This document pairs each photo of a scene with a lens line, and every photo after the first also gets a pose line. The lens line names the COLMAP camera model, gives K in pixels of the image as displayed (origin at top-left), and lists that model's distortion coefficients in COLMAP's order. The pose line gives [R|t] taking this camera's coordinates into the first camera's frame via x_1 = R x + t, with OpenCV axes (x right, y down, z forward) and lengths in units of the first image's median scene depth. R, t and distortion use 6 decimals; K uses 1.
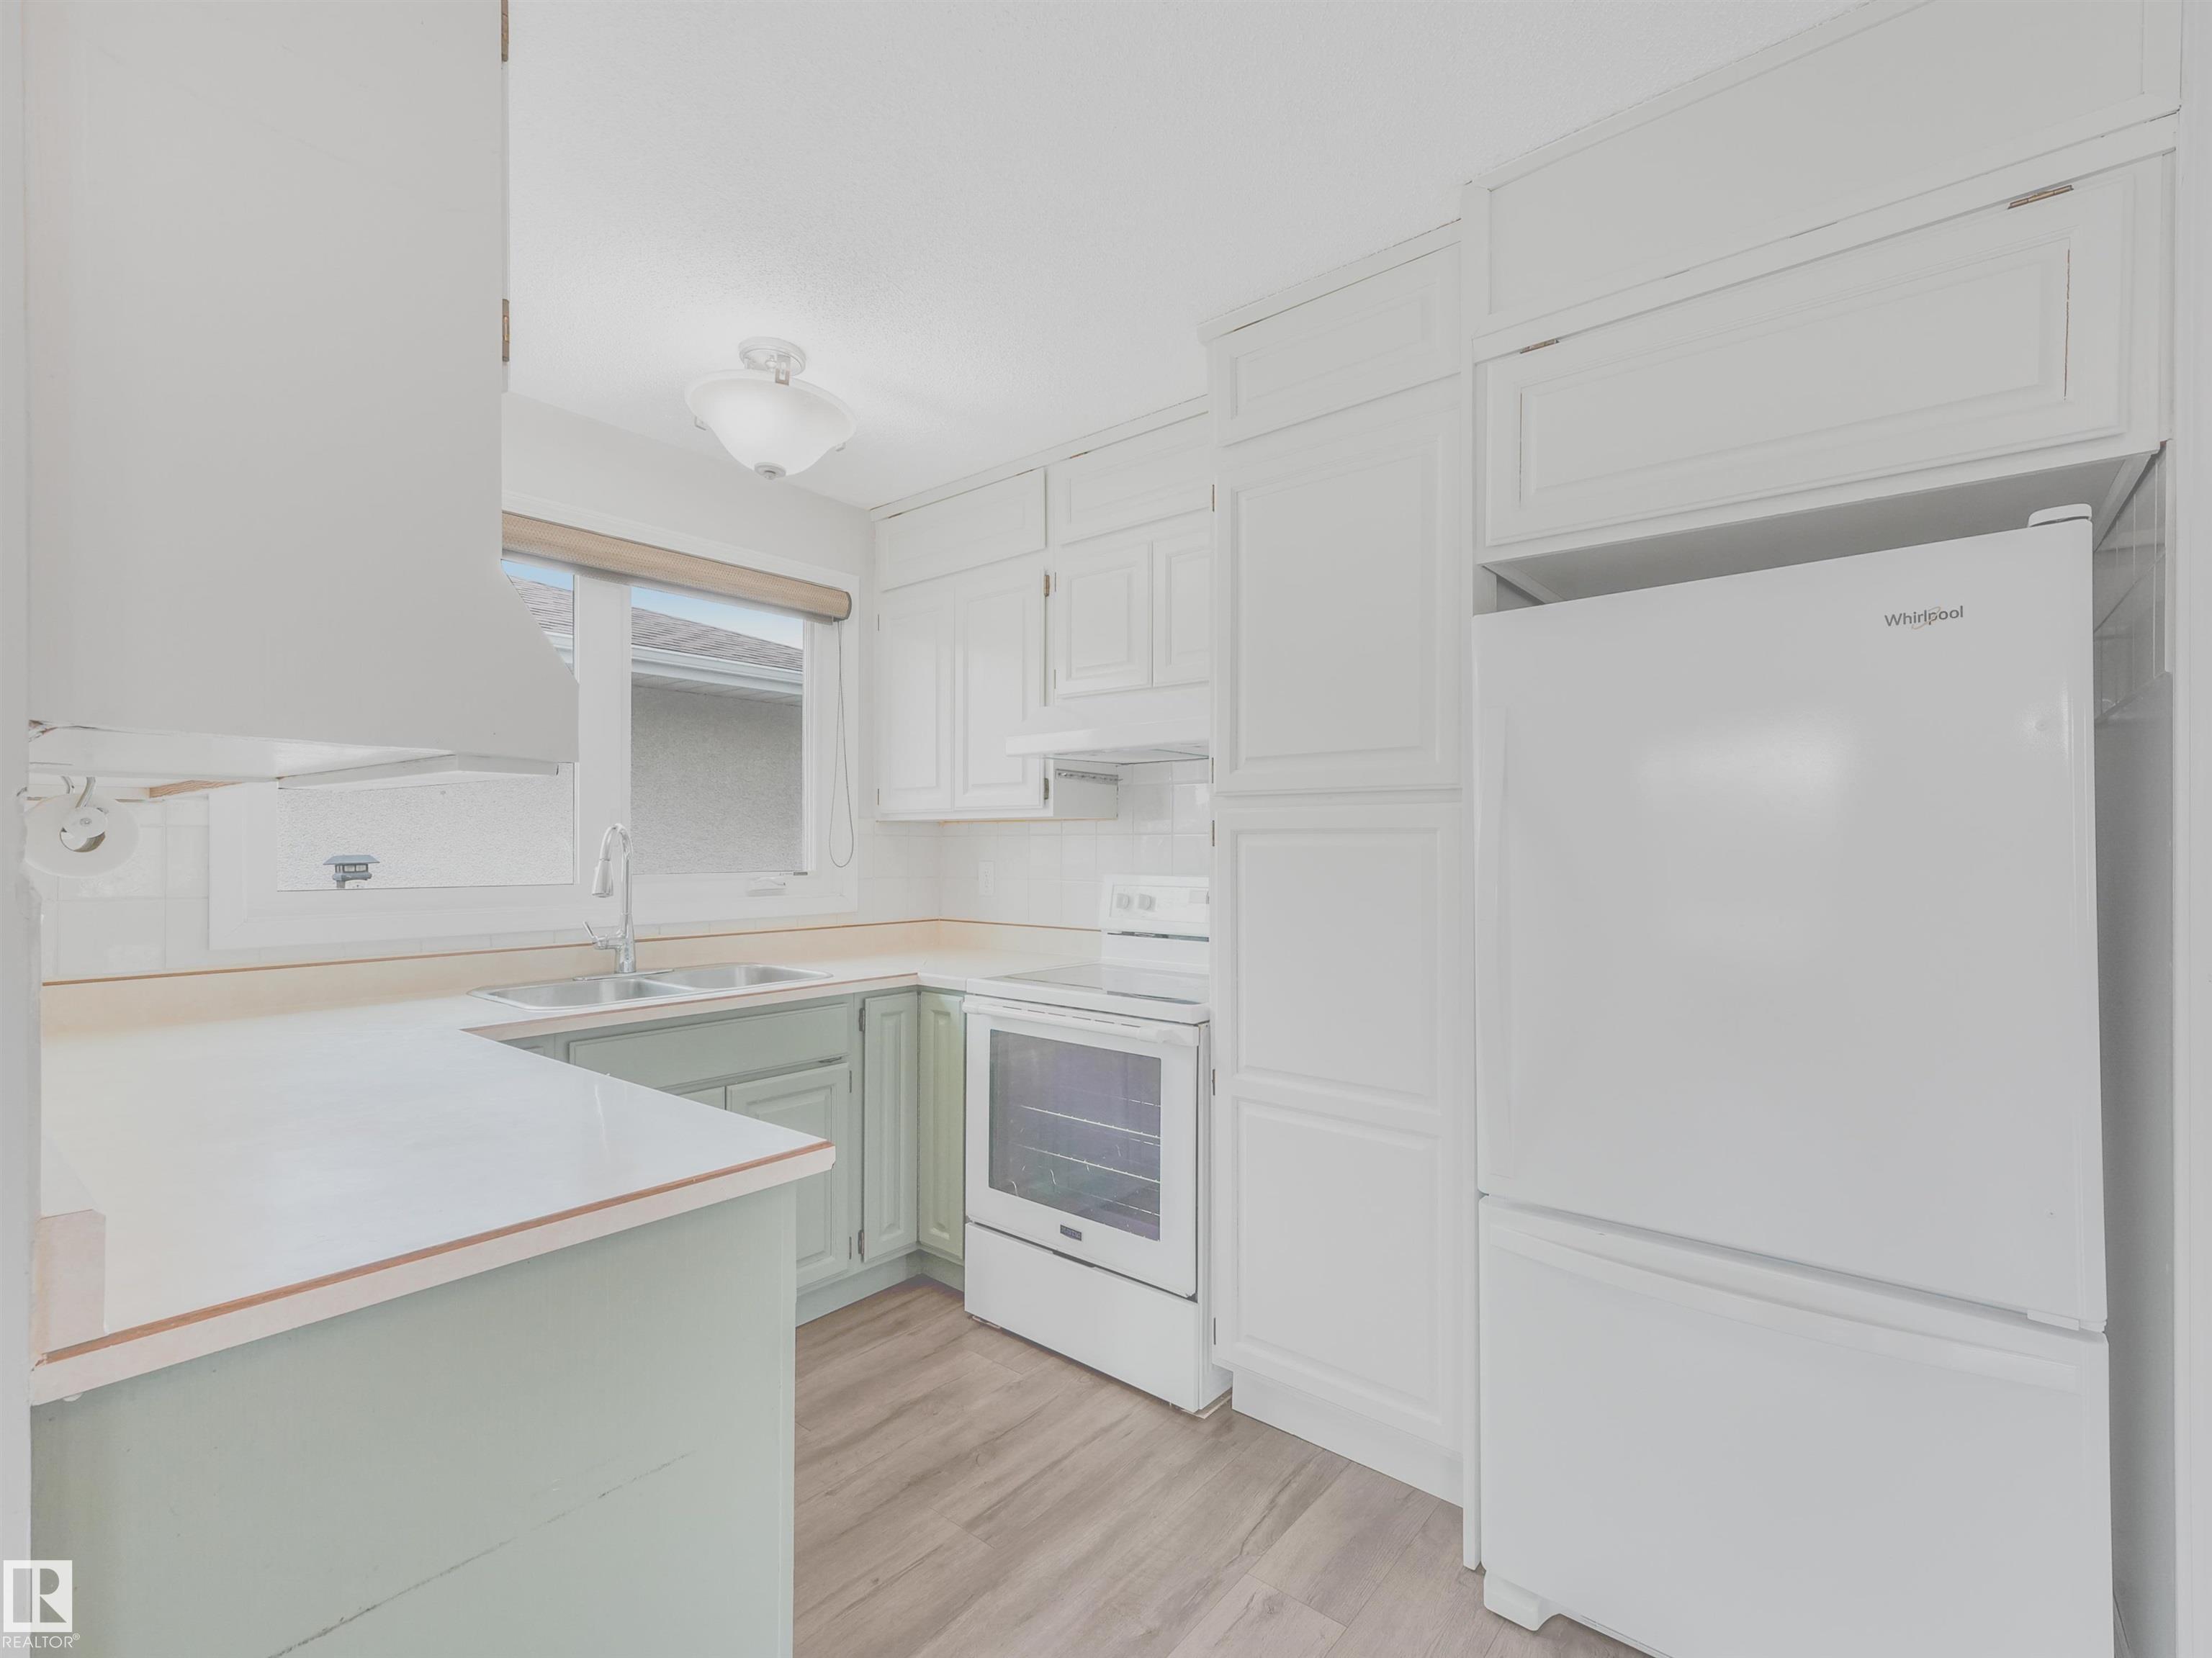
lens RADIAL K [[1005.7, 0, 1105.6], [0, 1005.7, 839.6], [0, 0, 1]] dist [-0.002339, 0.002238]
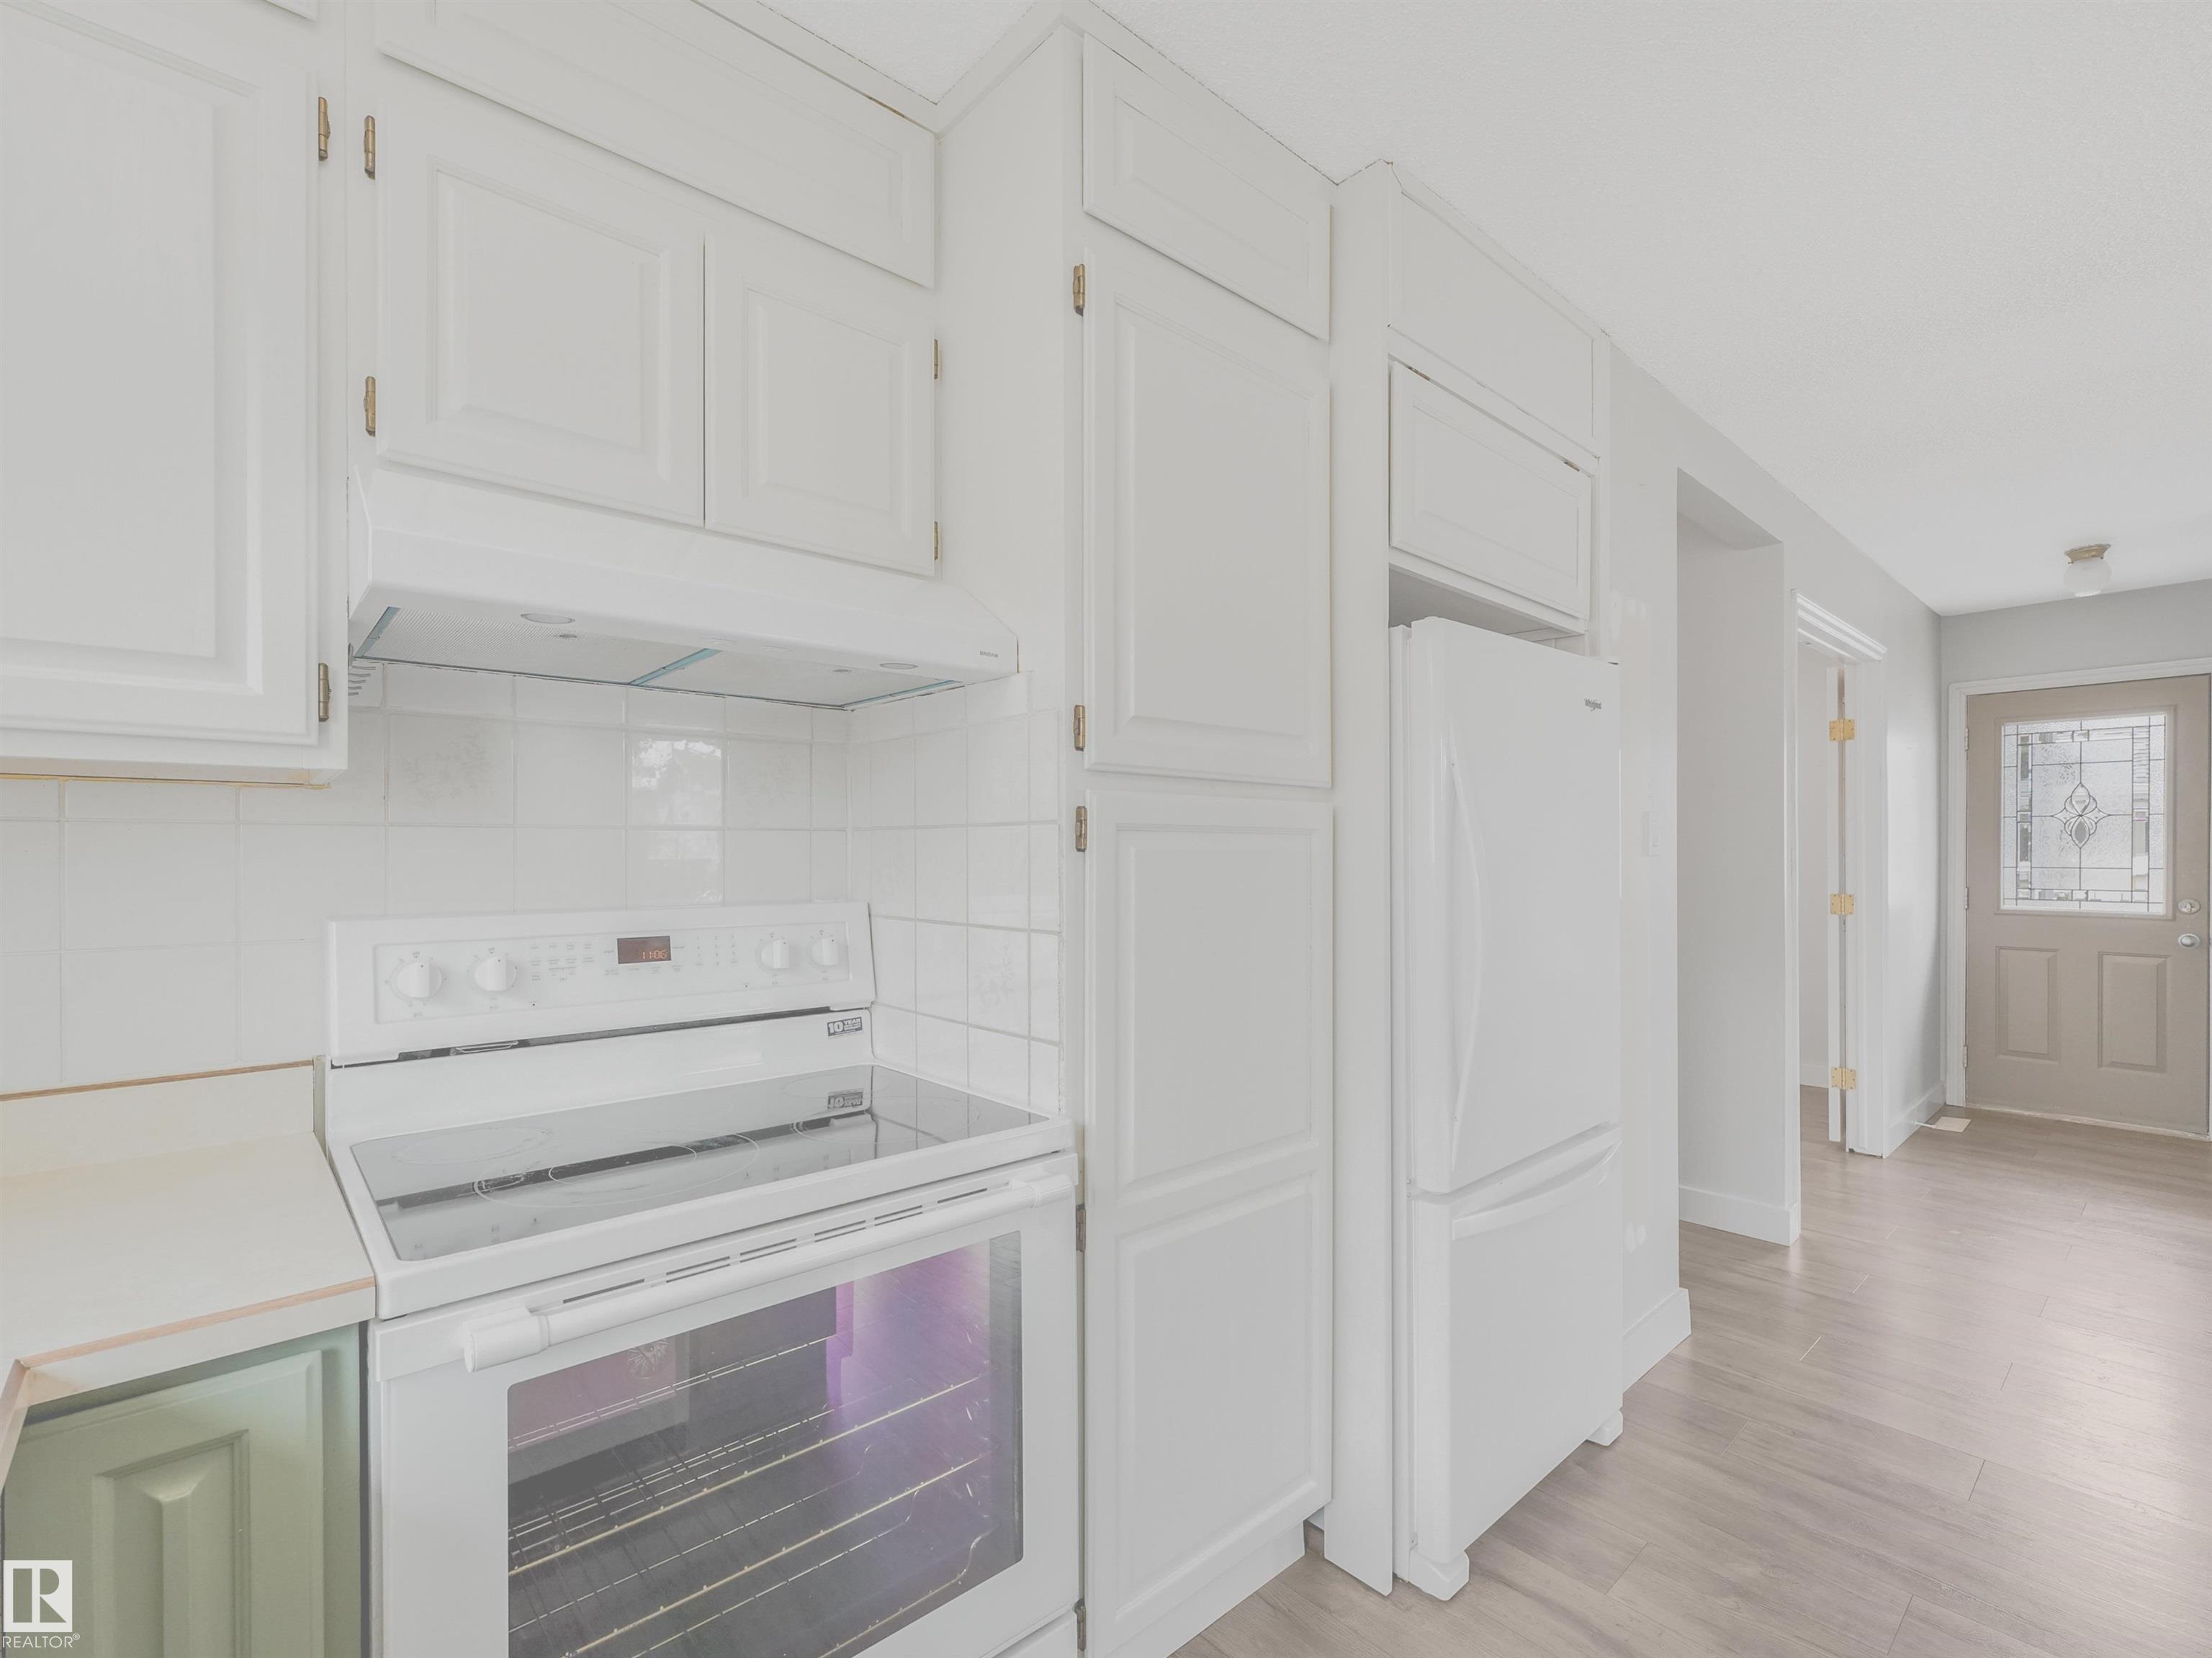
lens RADIAL K [[1005.7, 0, 1101.6], [0, 1005.7, 852.2], [0, 0, 1]] dist [-0.002339, 0.002238]
pose [[0.145951, -0.001490, 0.989291, -0.419770], [-0.004988, 0.999985, 0.002242, 0.005321], [-0.989279, -0.005261, 0.145942, 0.747615]]
